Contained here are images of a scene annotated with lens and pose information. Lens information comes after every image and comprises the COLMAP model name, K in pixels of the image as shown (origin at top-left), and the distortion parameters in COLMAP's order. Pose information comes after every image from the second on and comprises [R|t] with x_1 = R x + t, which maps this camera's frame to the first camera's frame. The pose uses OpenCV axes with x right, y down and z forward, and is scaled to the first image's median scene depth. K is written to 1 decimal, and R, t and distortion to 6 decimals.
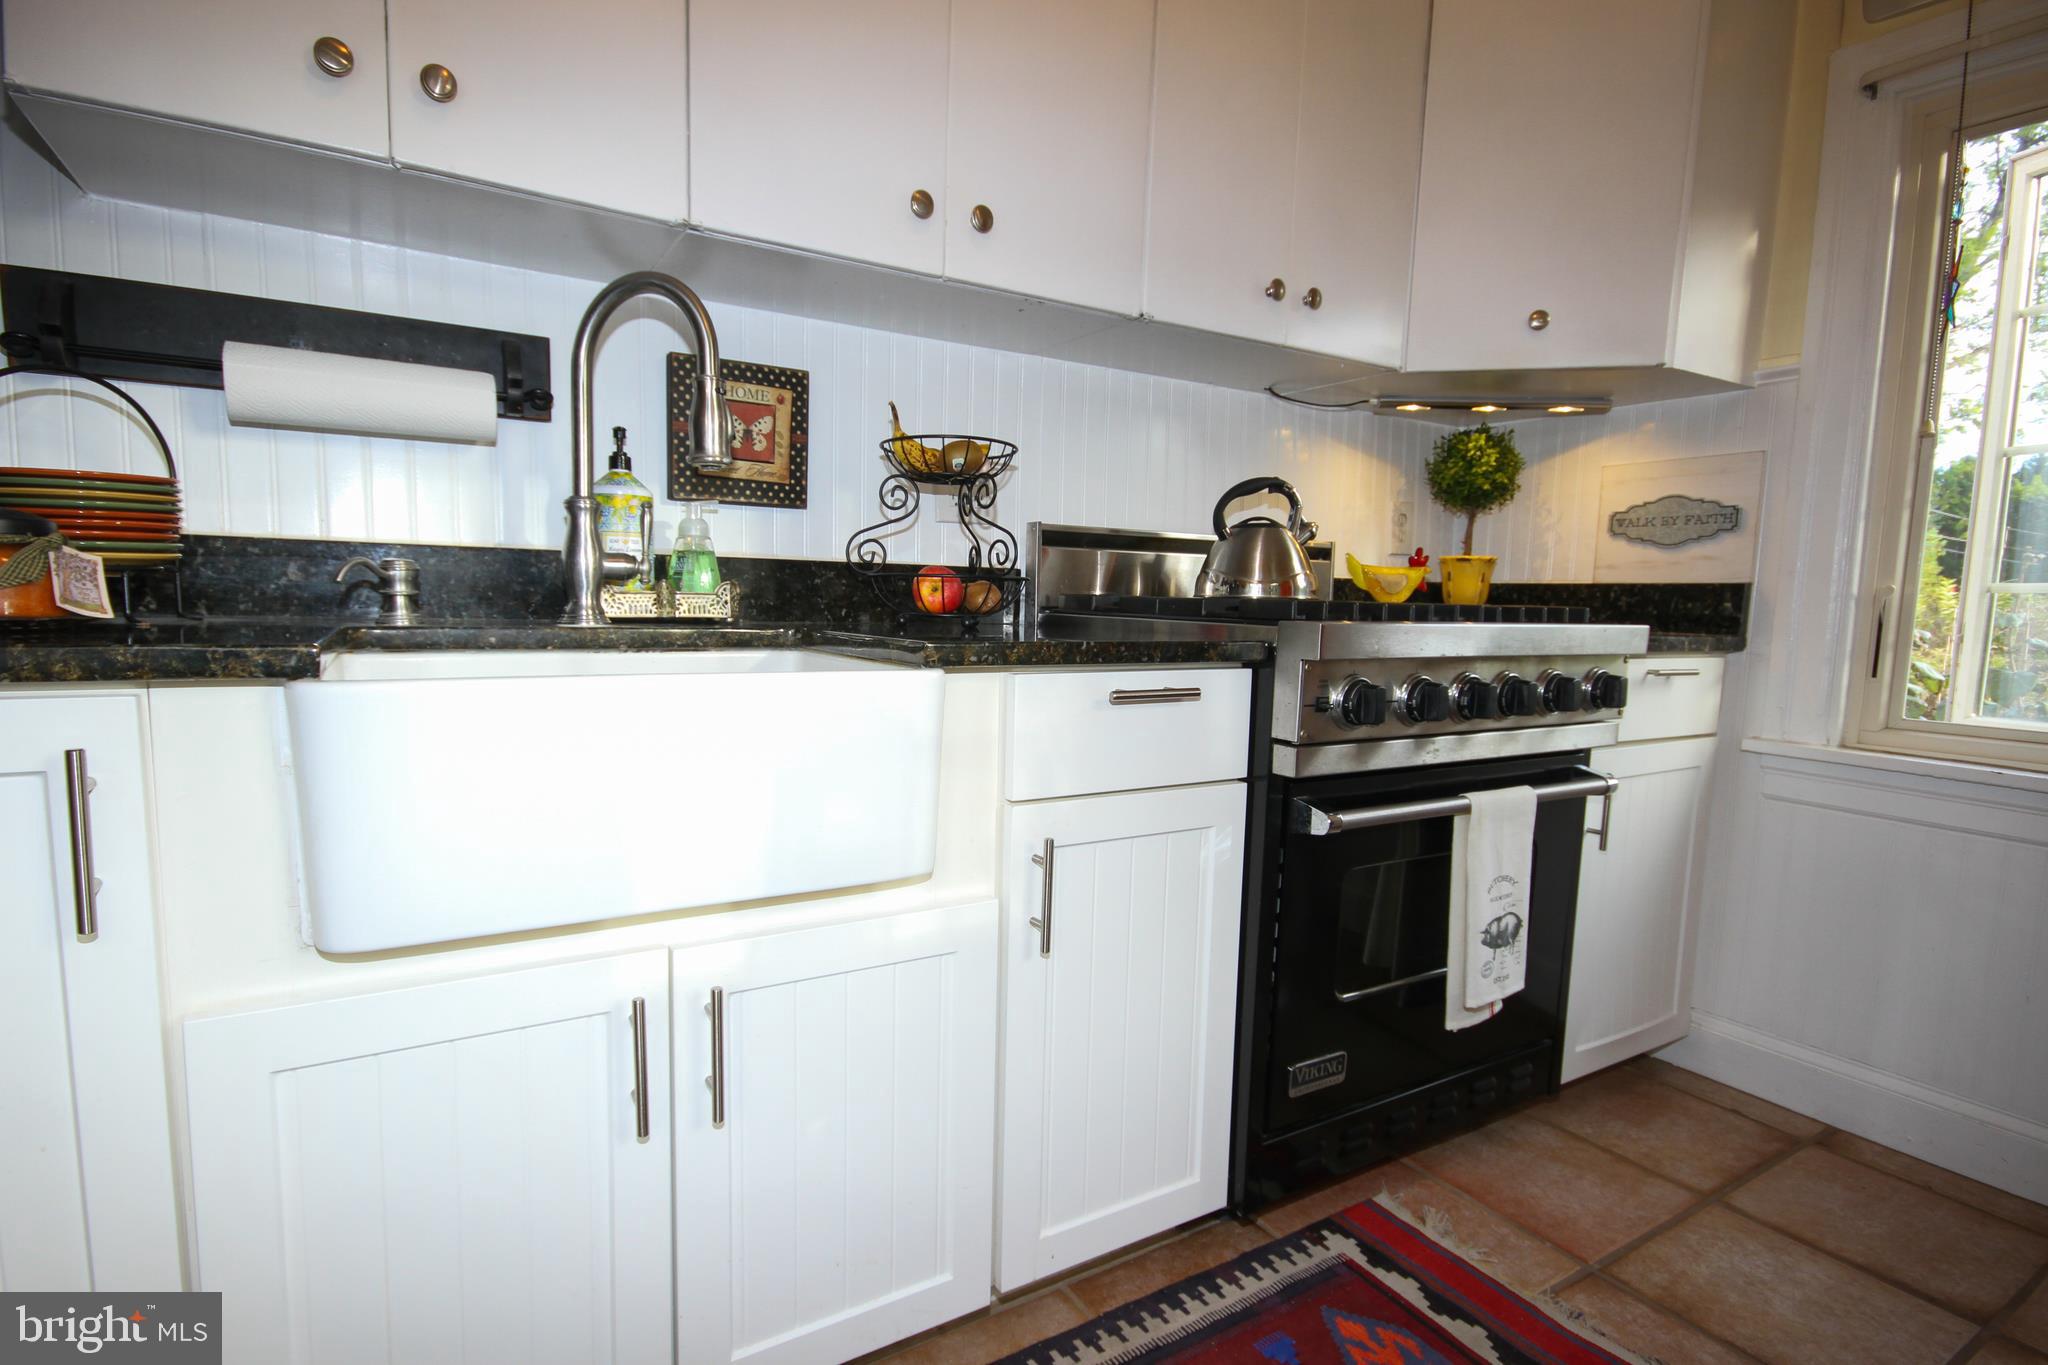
lens RADIAL K [[1036.5, 0, 1023.6], [0, 1036.5, 705.1], [0, 0, 1]] dist [-0.001243, -0.000011]
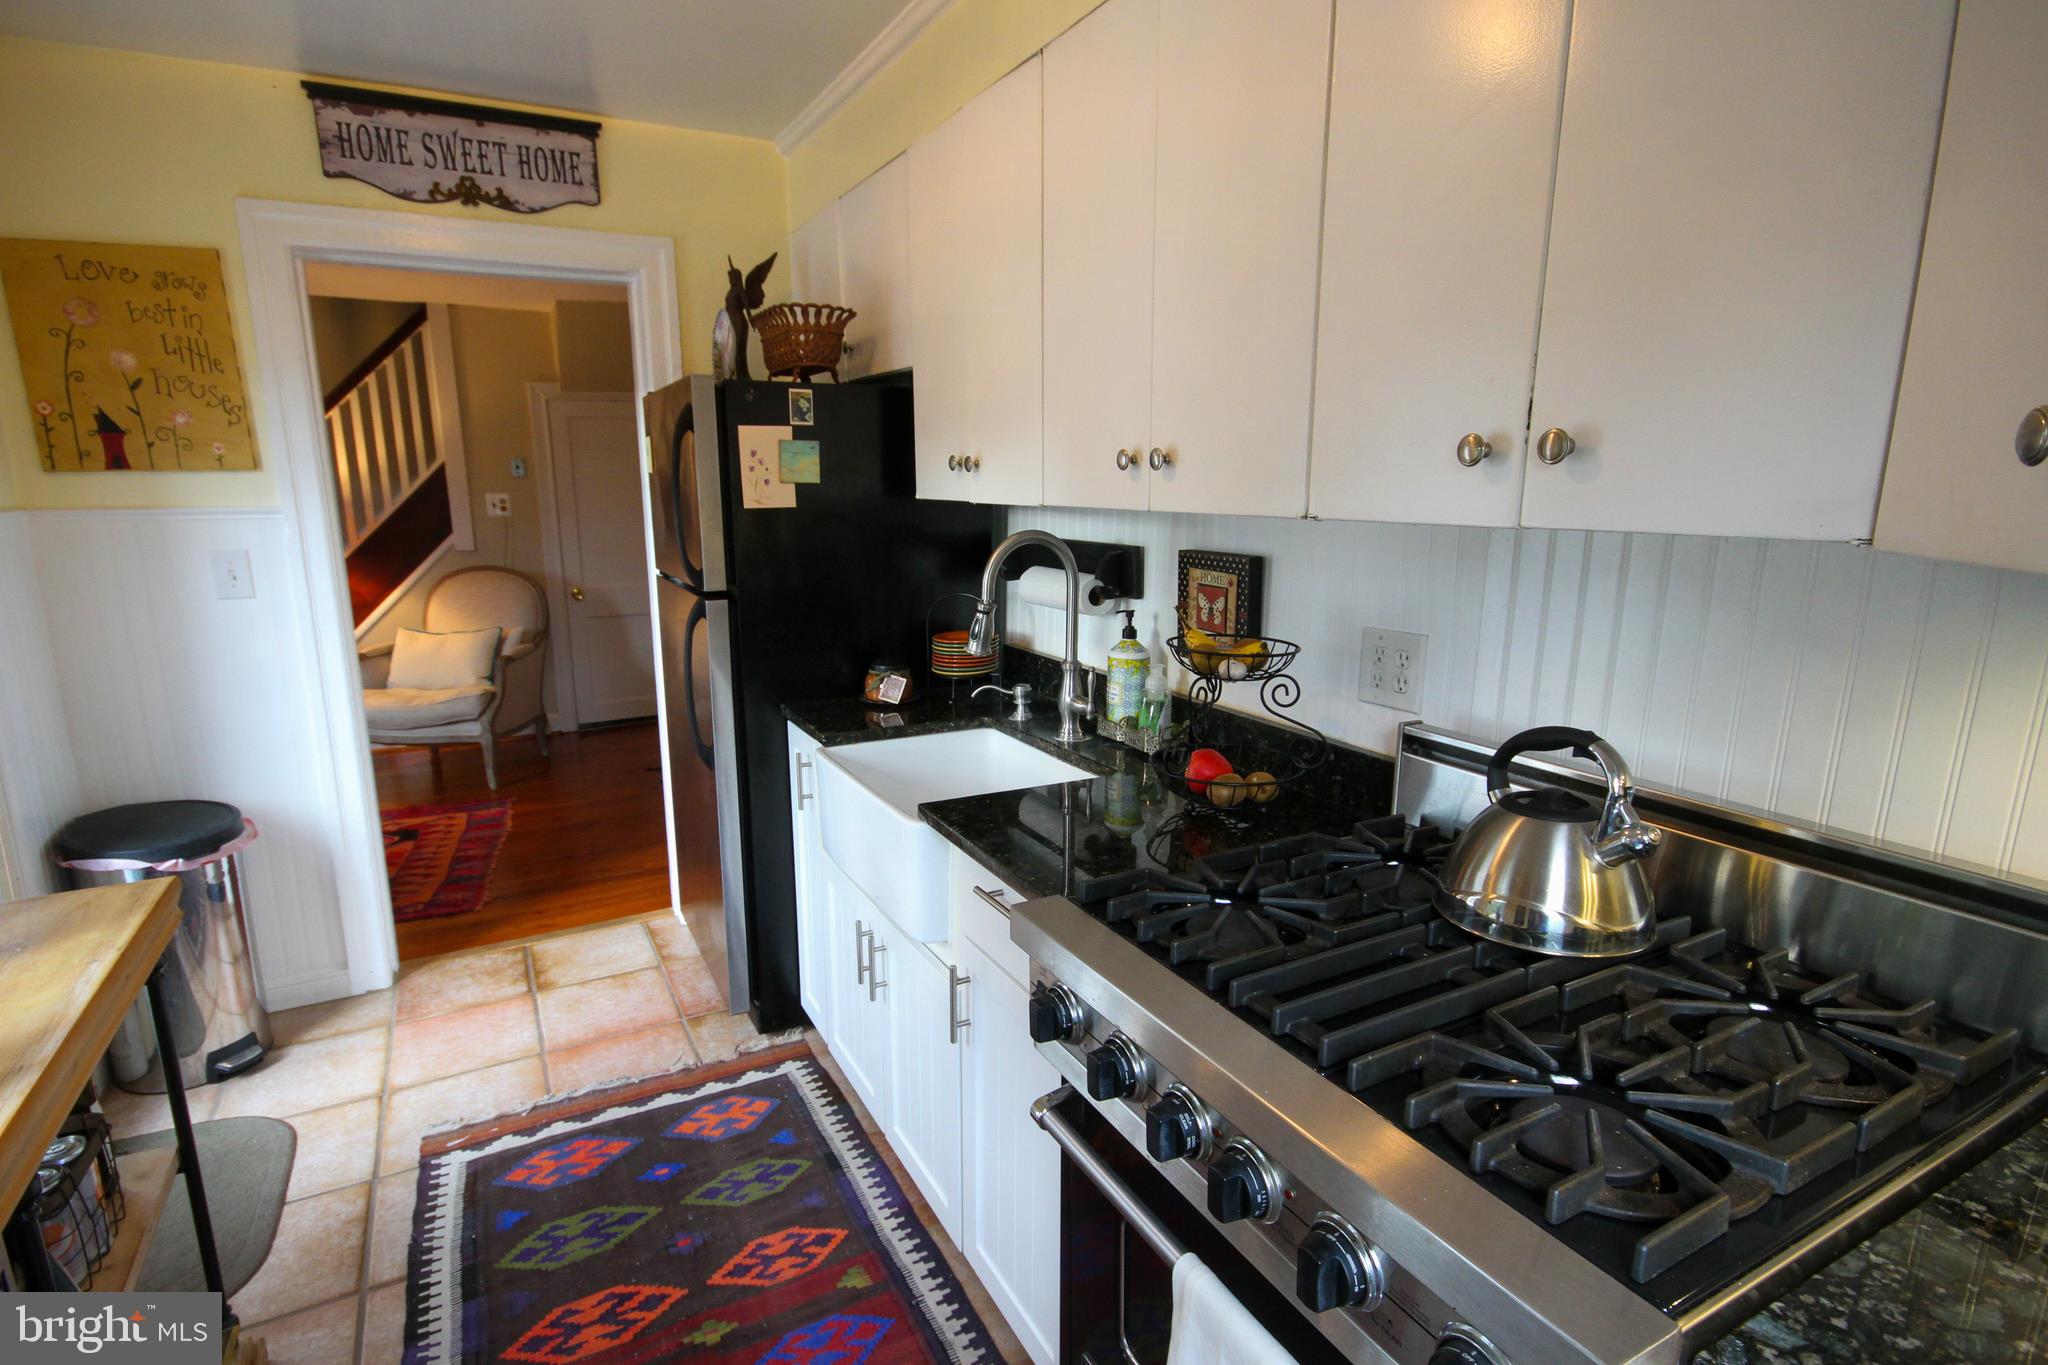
lens RADIAL K [[1036.5, 0, 1023.6], [0, 1036.5, 705.1], [0, 0, 1]] dist [-0.001243, -0.000011]
pose [[-0.047200, 0.197163, -0.979234, 0.967115], [-0.105337, 0.973878, 0.201162, -0.374370], [0.993316, 0.112644, -0.025199, 0.816654]]
